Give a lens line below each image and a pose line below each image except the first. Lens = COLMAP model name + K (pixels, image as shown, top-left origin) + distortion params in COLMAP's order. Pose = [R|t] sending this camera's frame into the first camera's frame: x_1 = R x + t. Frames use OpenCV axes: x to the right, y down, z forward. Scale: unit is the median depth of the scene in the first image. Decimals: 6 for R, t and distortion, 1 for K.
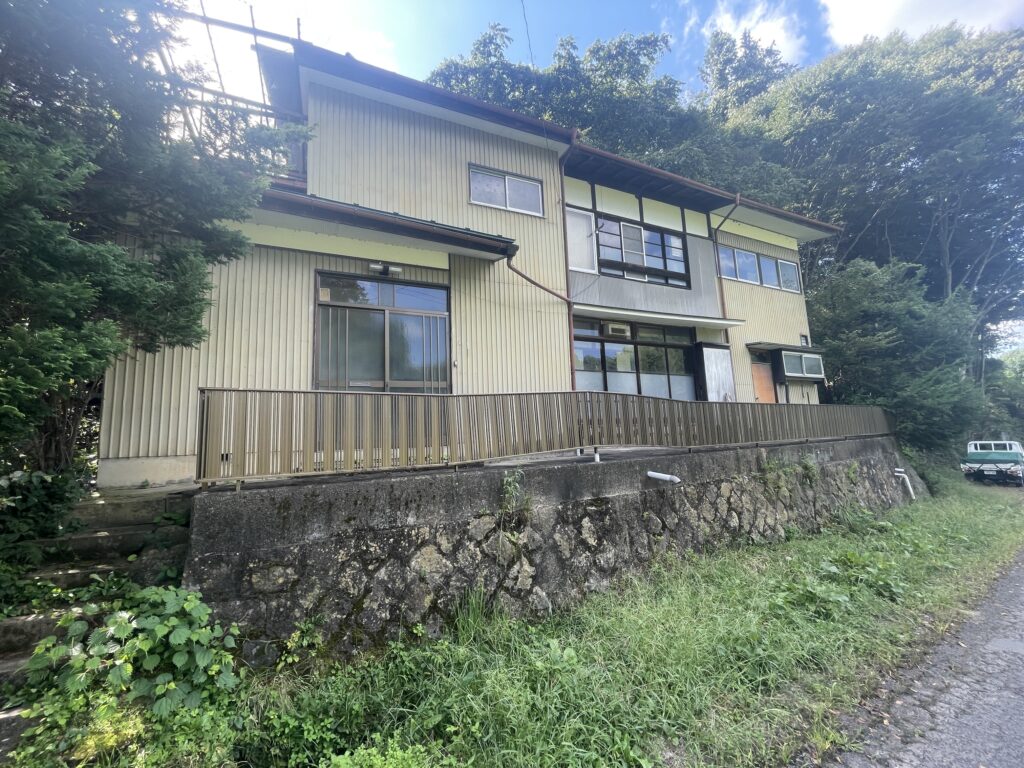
lens RADIAL K [[419.5, 0, 512.0], [0, 419.5, 385.6], [0, 0, 1]] dist [-0.002460, 0.000506]
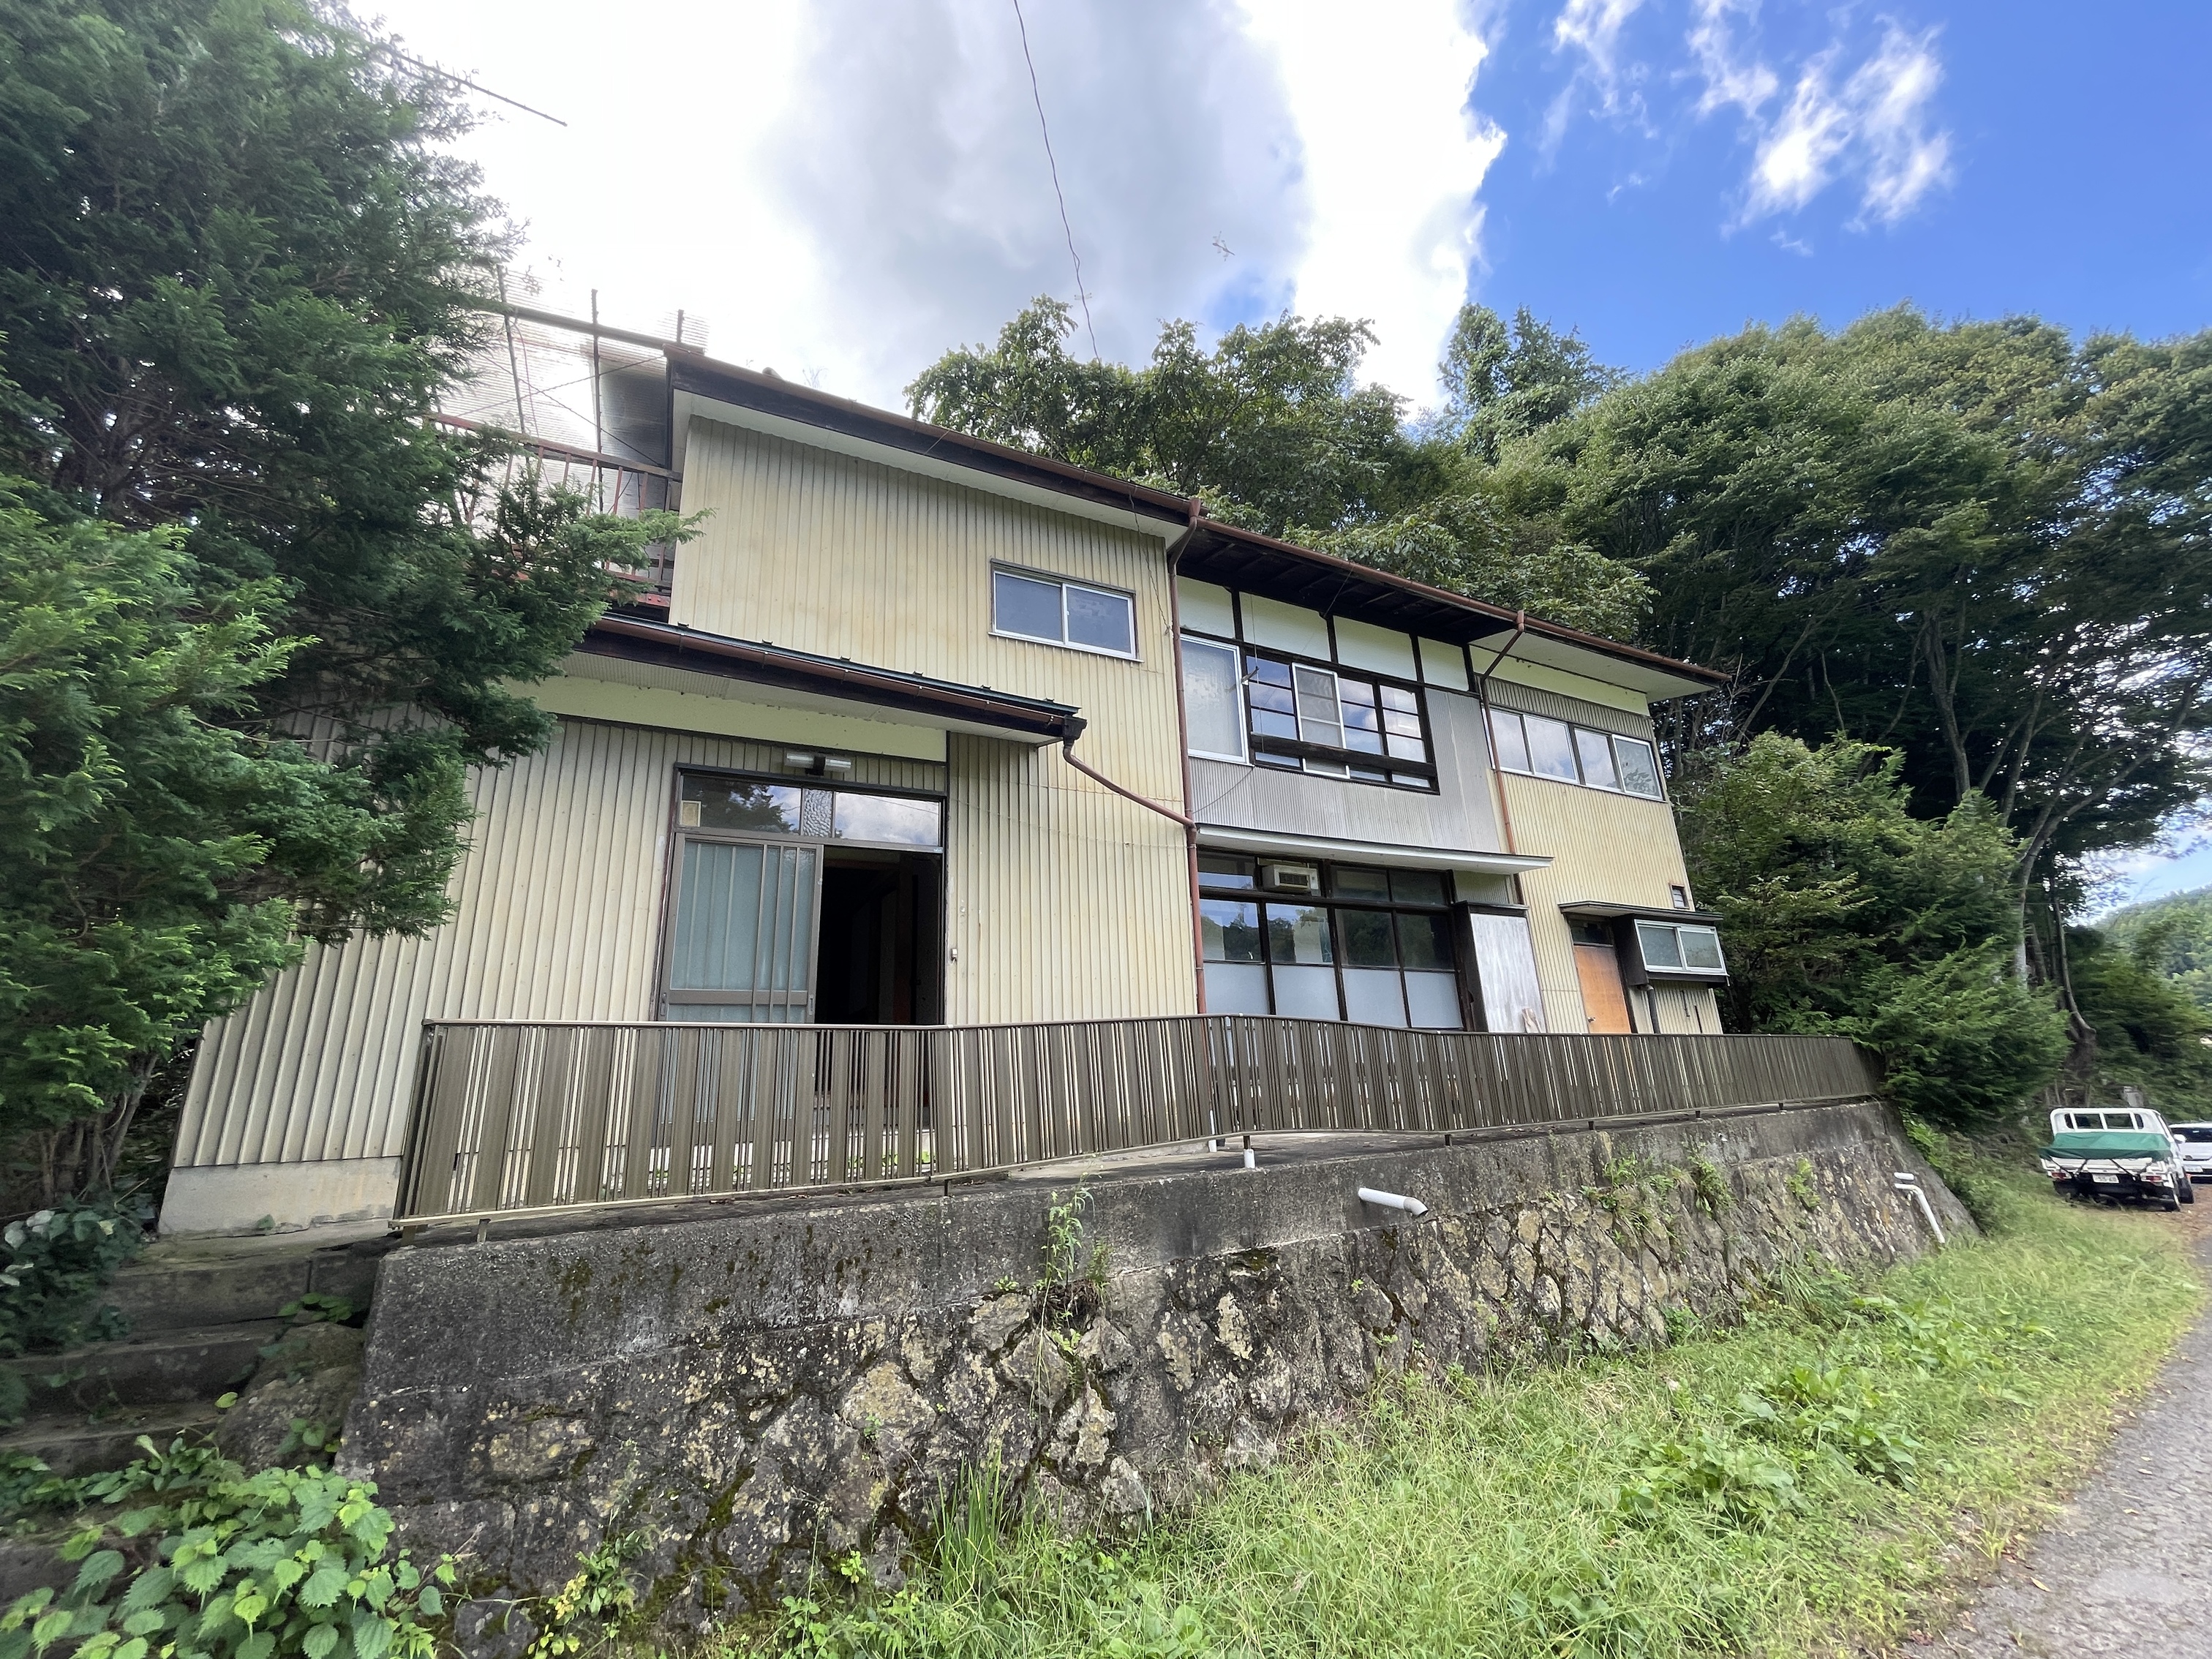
lens RADIAL K [[906.1, 0, 1104.5], [0, 906.1, 835.5], [0, 0, 1]] dist [-0.002460, 0.000506]
pose [[0.999561, 0.007614, 0.028627, 0.008954], [-0.003037, 0.987649, -0.156656, -0.029223], [-0.029466, 0.156500, 0.987238, -0.063689]]
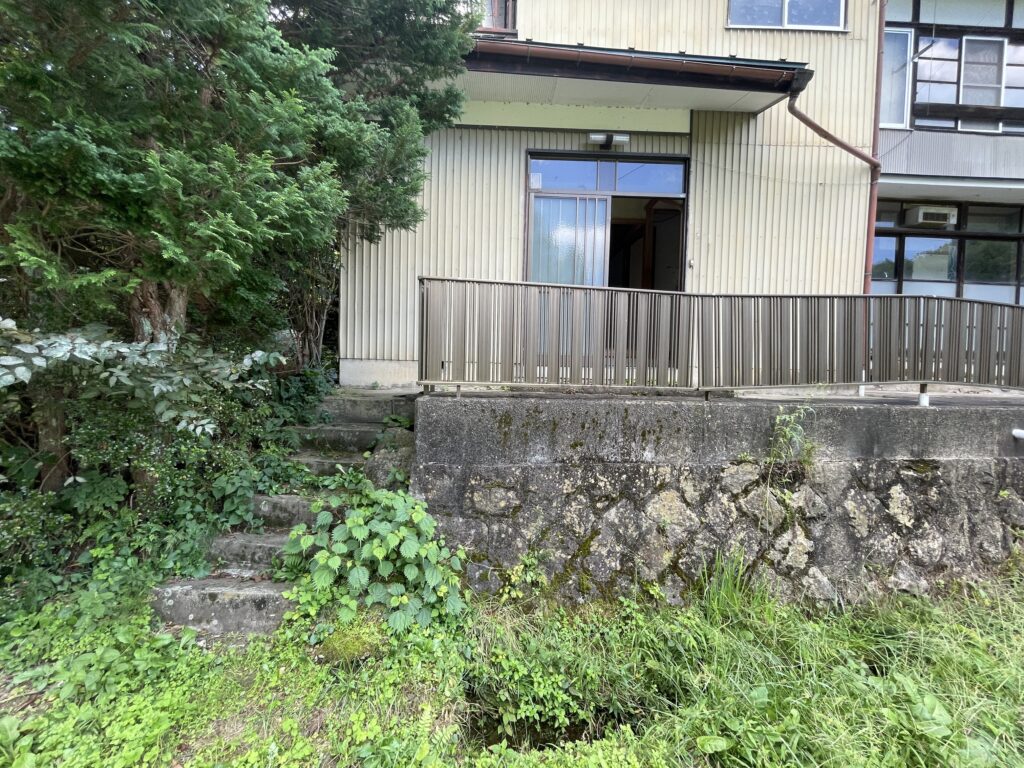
lens RADIAL K [[419.5, 0, 509.7], [0, 419.5, 386.3], [0, 0, 1]] dist [-0.002460, 0.000506]
pose [[0.915242, 0.074388, -0.395977, -0.143311], [-0.009569, 0.986544, 0.163216, 0.057256], [0.402790, -0.145593, 0.903639, 0.173851]]
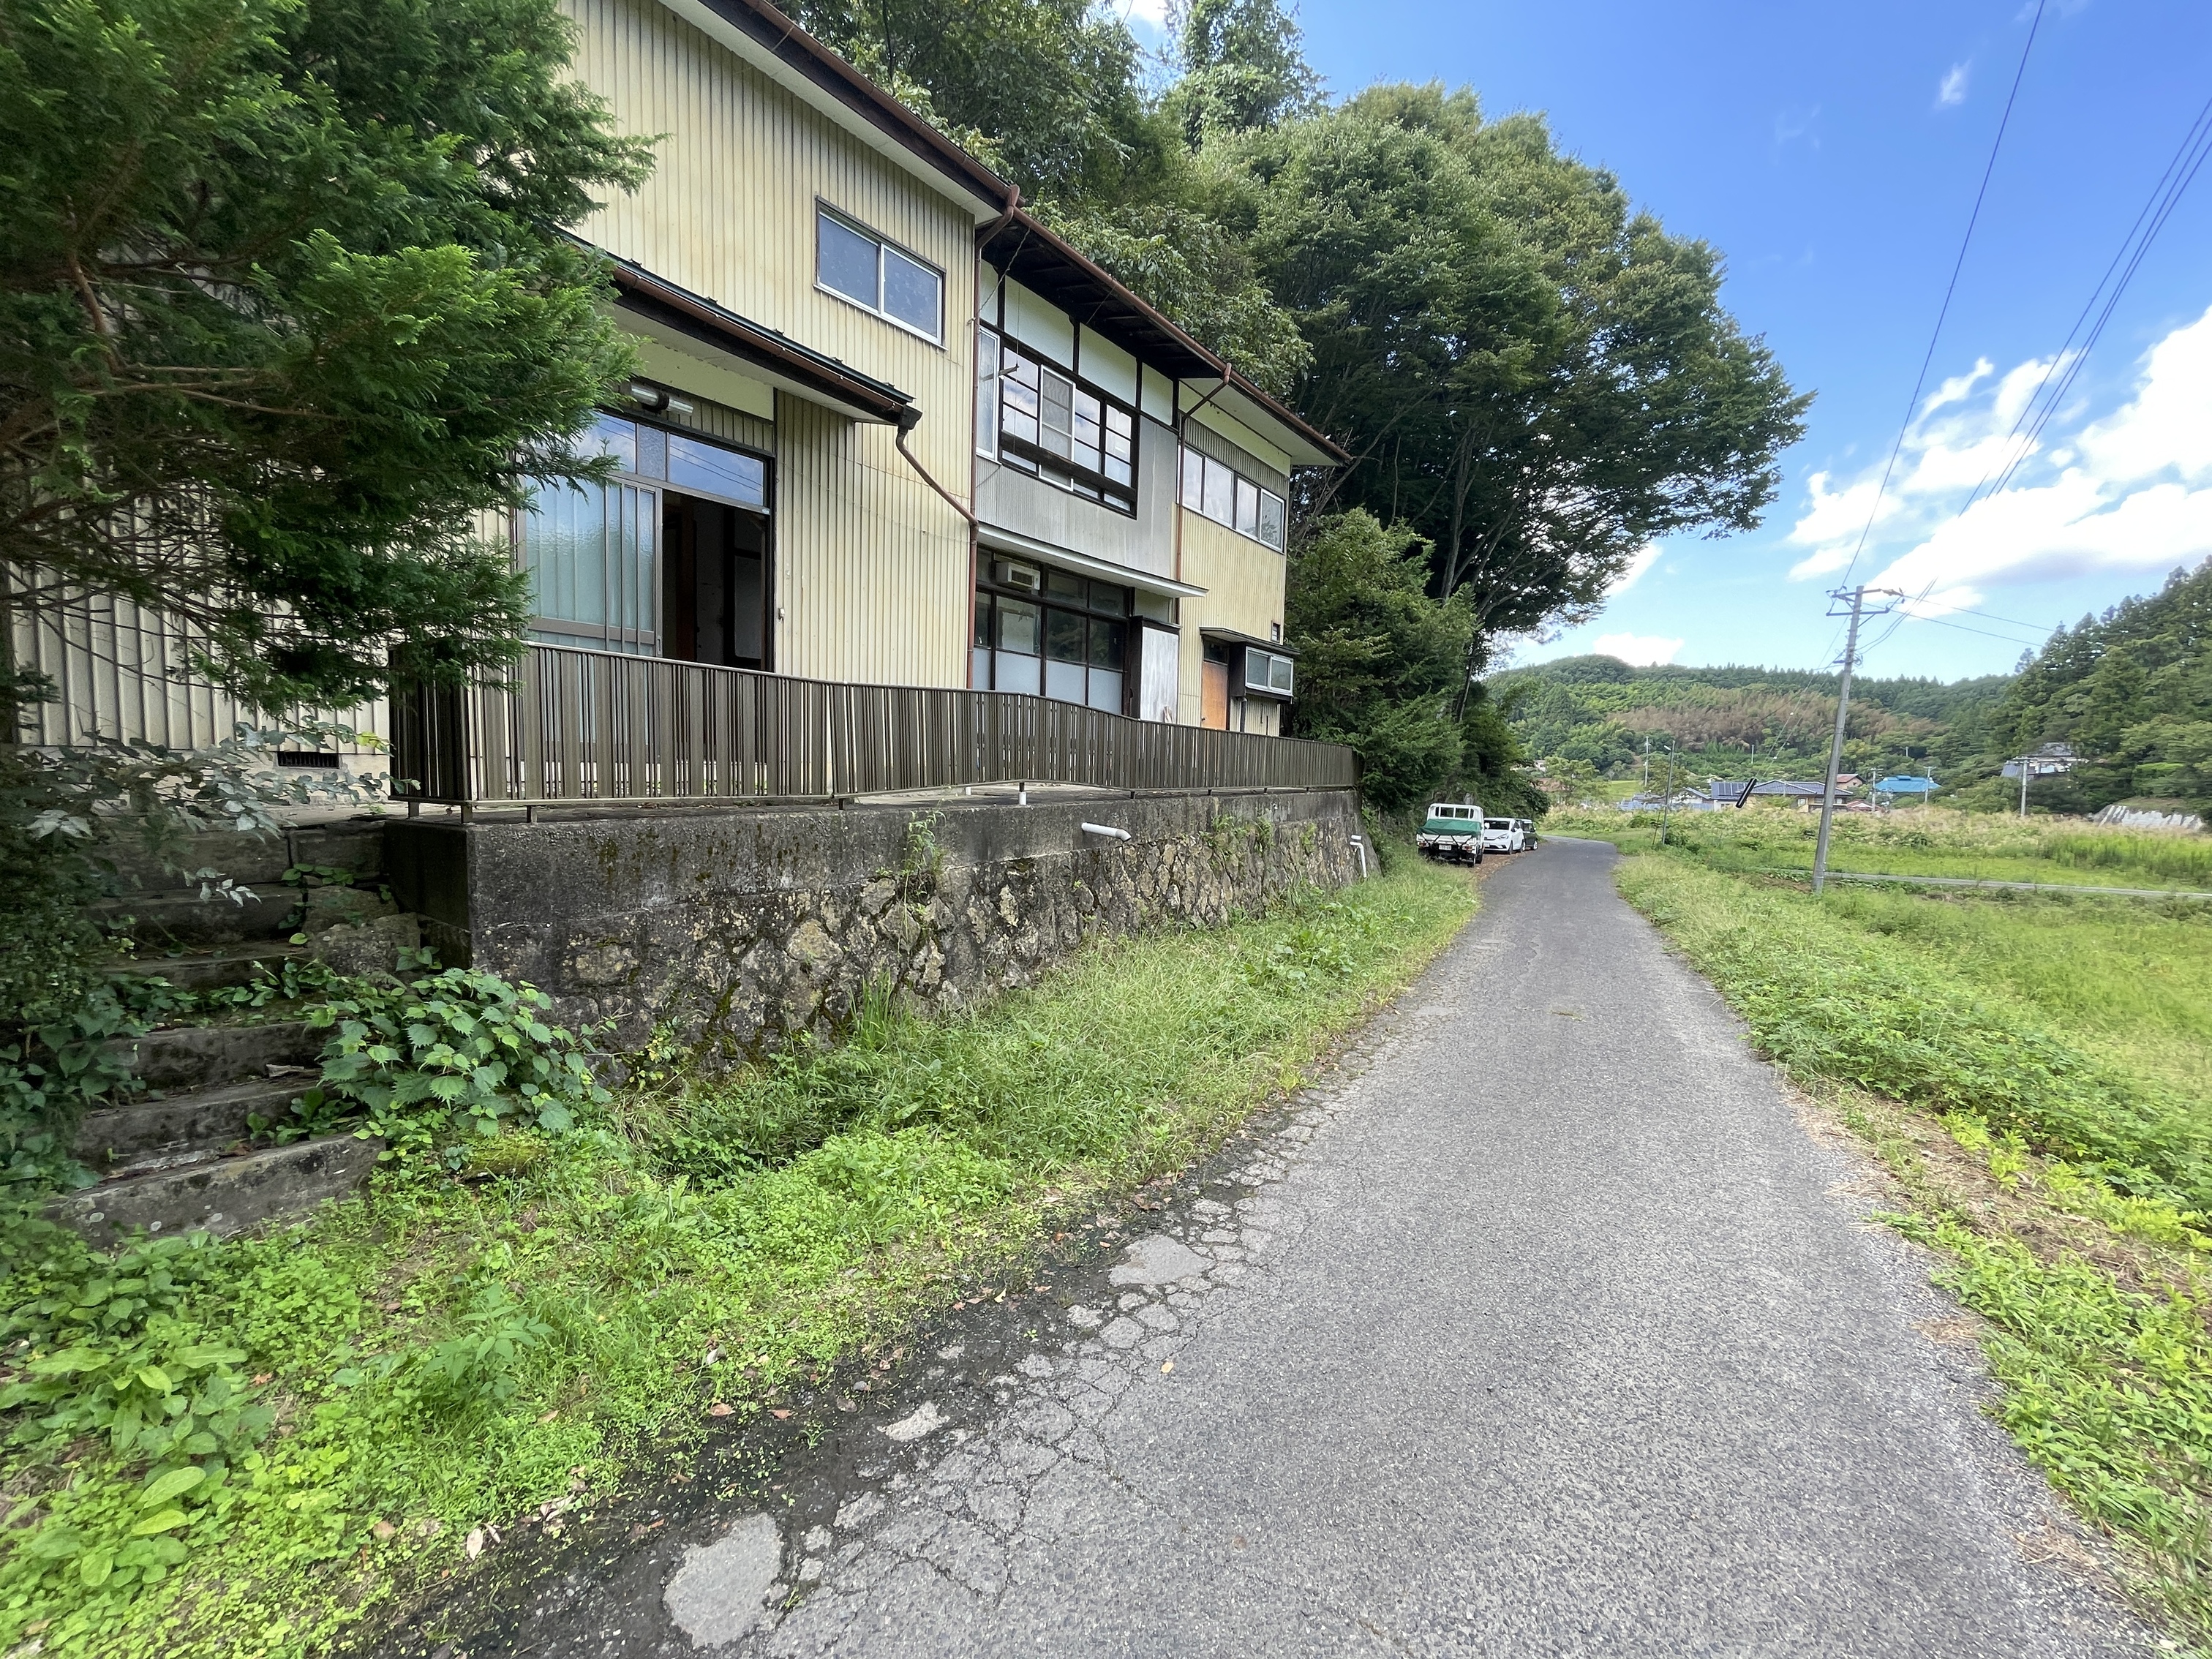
lens RADIAL K [[906.1, 0, 1111.9], [0, 906.1, 837.8], [0, 0, 1]] dist [-0.002460, 0.000506]
pose [[0.881212, 0.025666, 0.472024, -0.364312], [-0.121012, 0.977501, 0.172764, -0.027571], [-0.456970, -0.209362, 0.864492, -0.303246]]
